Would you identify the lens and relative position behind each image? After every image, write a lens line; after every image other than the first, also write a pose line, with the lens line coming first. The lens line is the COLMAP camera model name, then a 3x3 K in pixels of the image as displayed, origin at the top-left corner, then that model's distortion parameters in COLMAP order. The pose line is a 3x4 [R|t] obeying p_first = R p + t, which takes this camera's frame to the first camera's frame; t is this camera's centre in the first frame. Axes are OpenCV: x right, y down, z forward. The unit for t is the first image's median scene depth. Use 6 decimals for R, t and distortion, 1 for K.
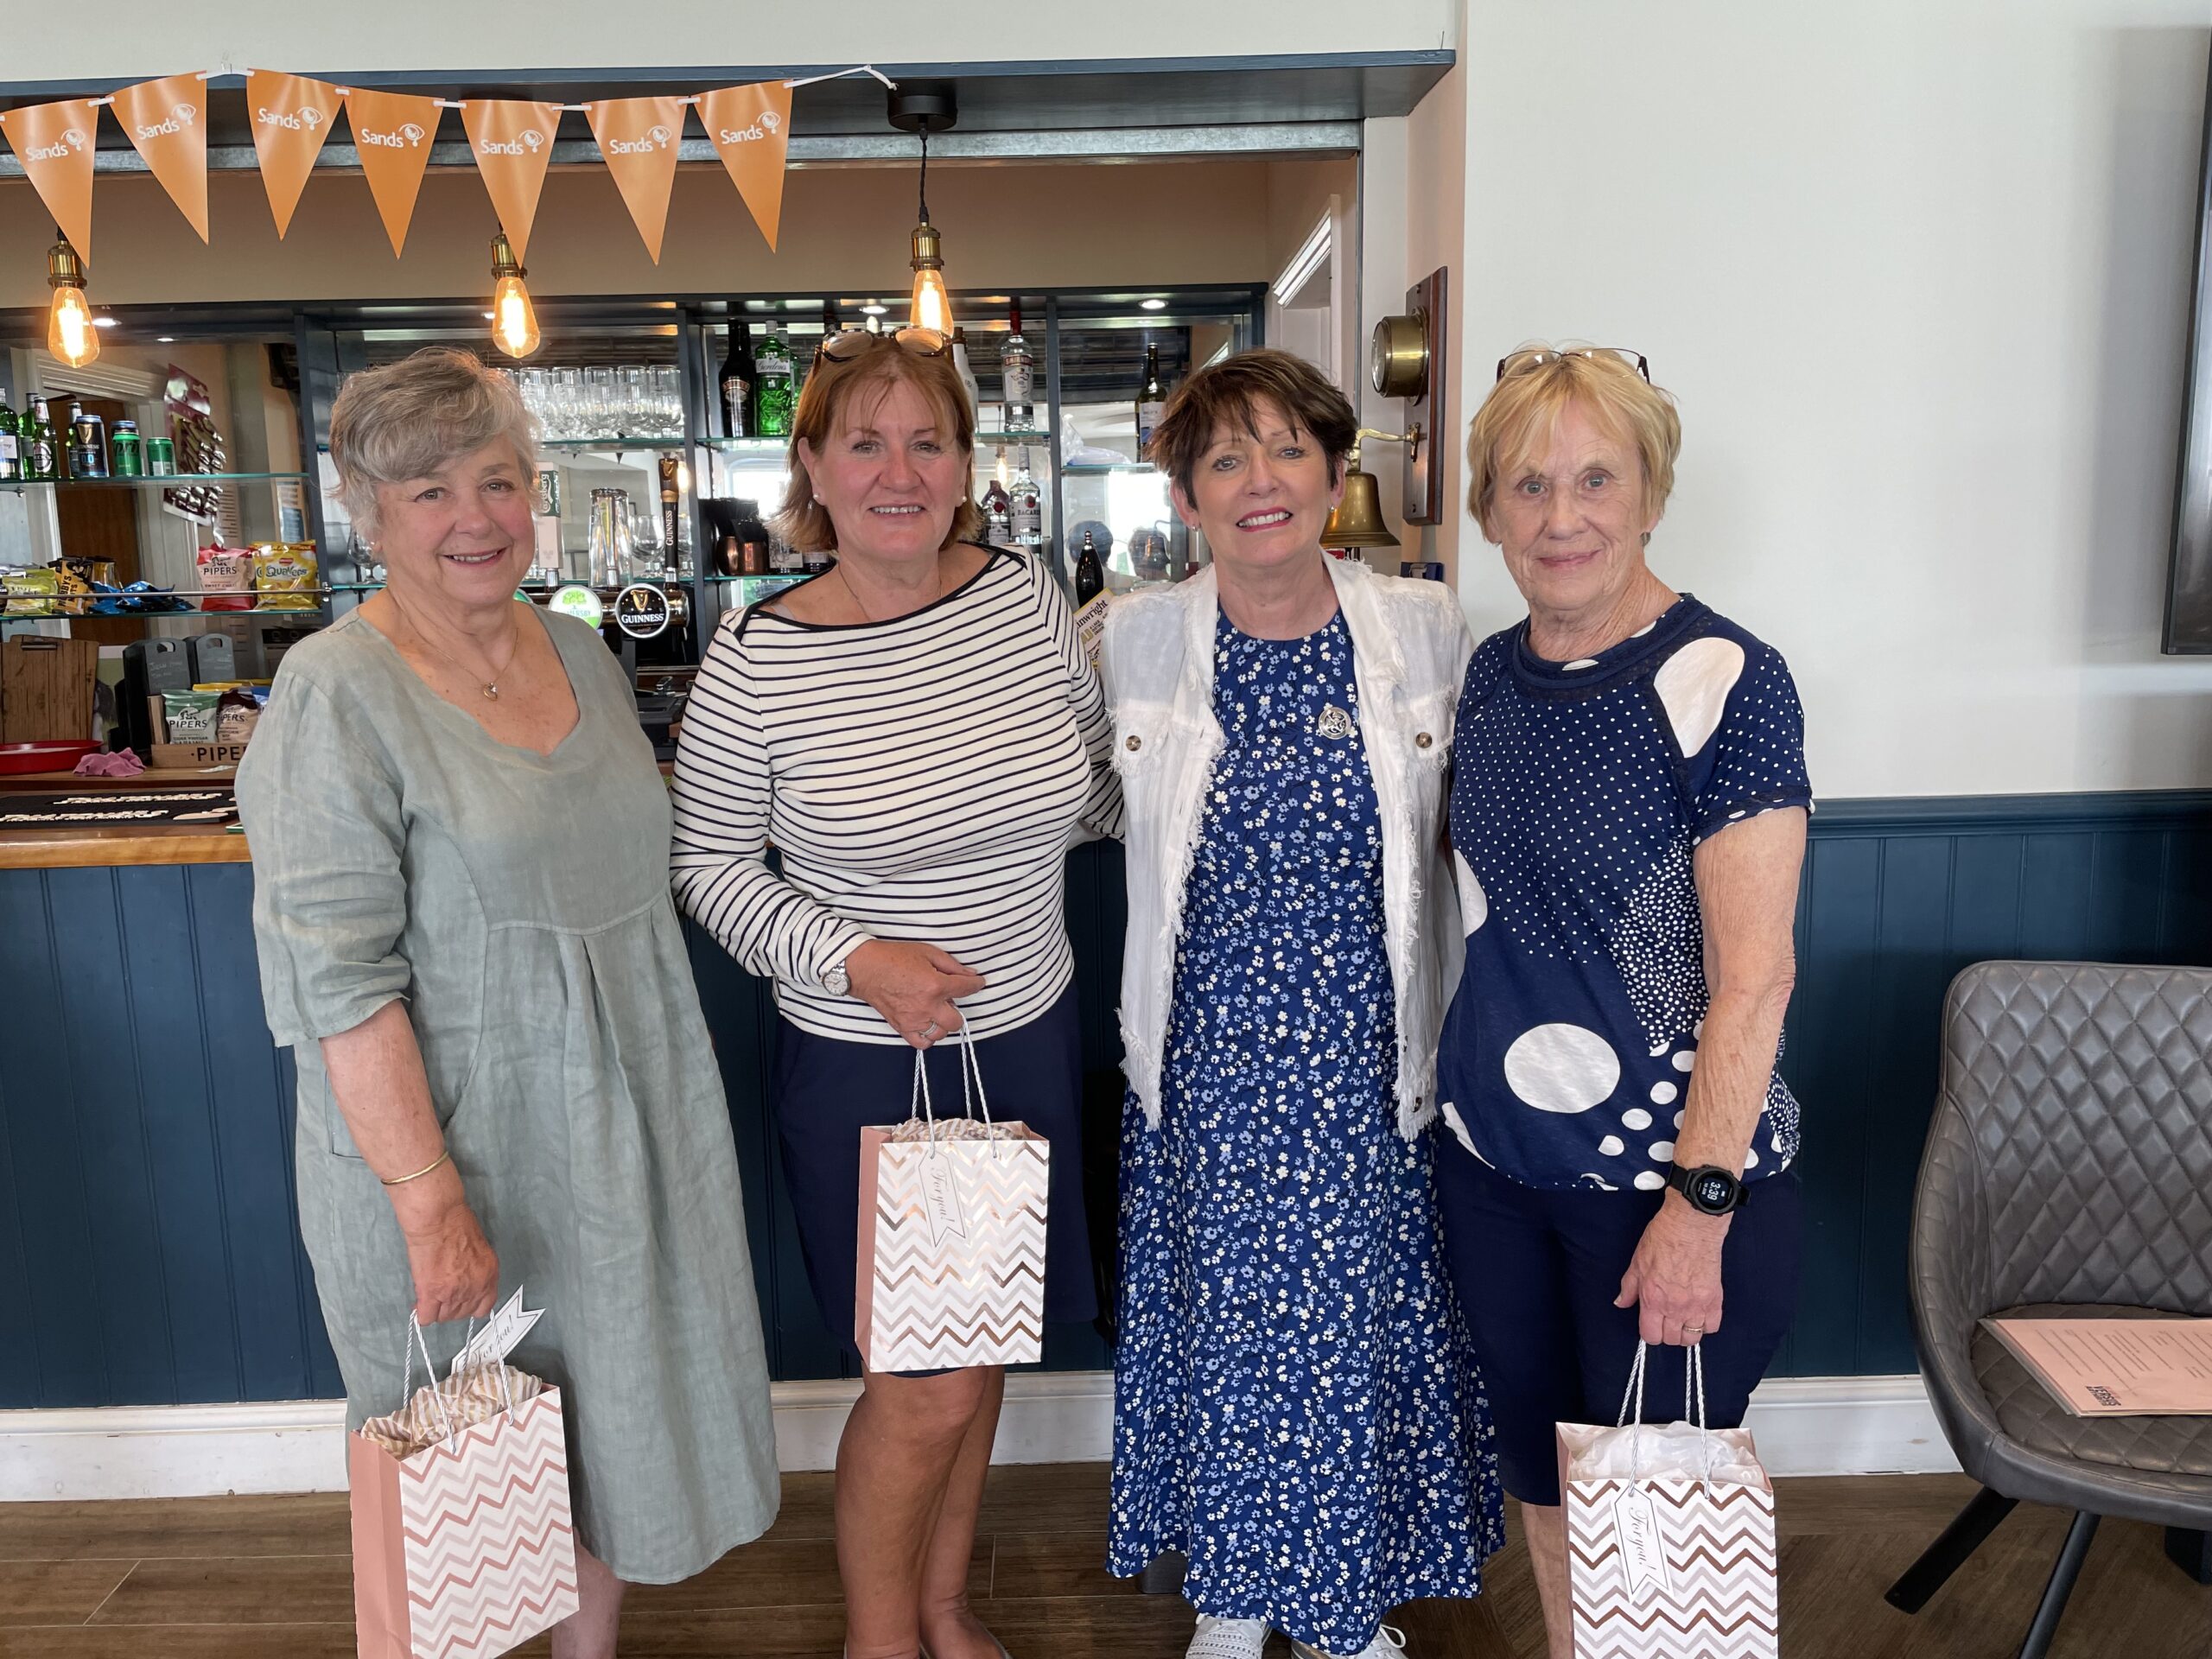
lens RADIAL K [[1639.2, 0, 1106.0], [0, 1639.2, 829.5], [0, 0, 1]] dist [0.092617, -0.110073]
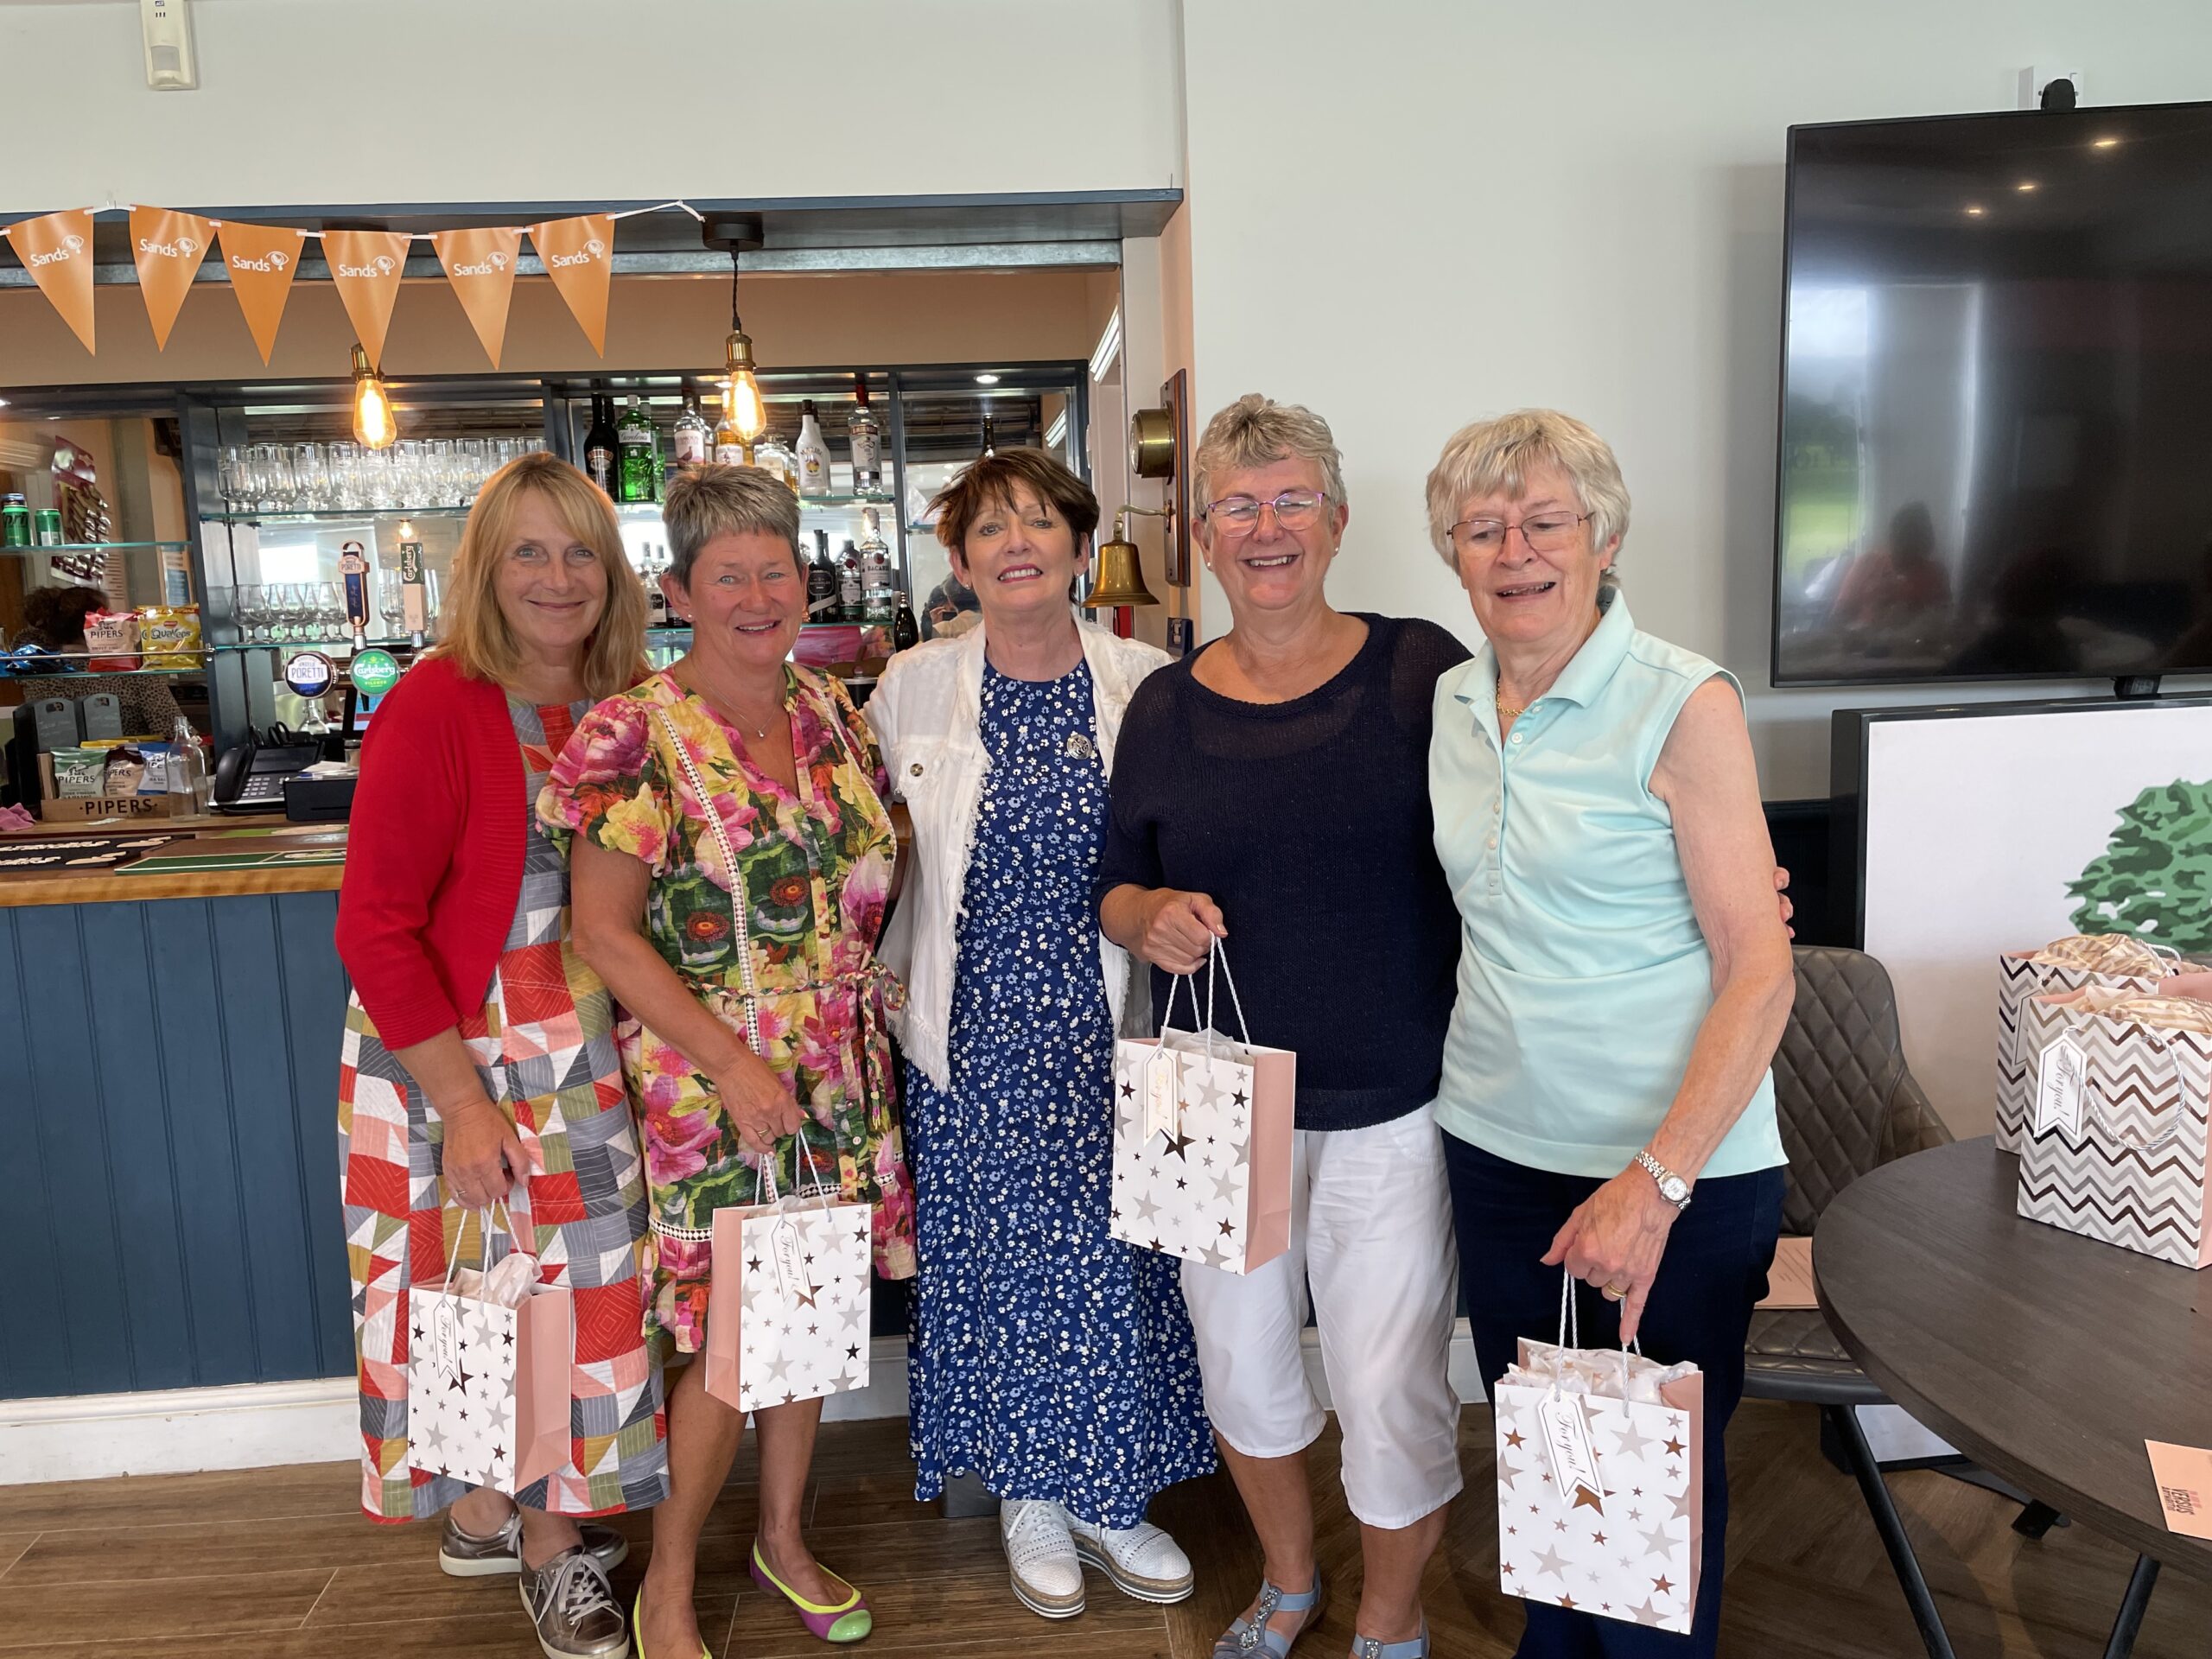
lens RADIAL K [[1641.4, 0, 1106.0], [0, 1641.4, 829.5], [0, 0, 1]] dist [0.073076, -0.084161]
pose [[0.998444, -0.020490, 0.051856, 0.074235], [0.021721, 0.999493, -0.023281, 0.011668], [-0.051352, 0.024371, 0.998383, -0.141771]]
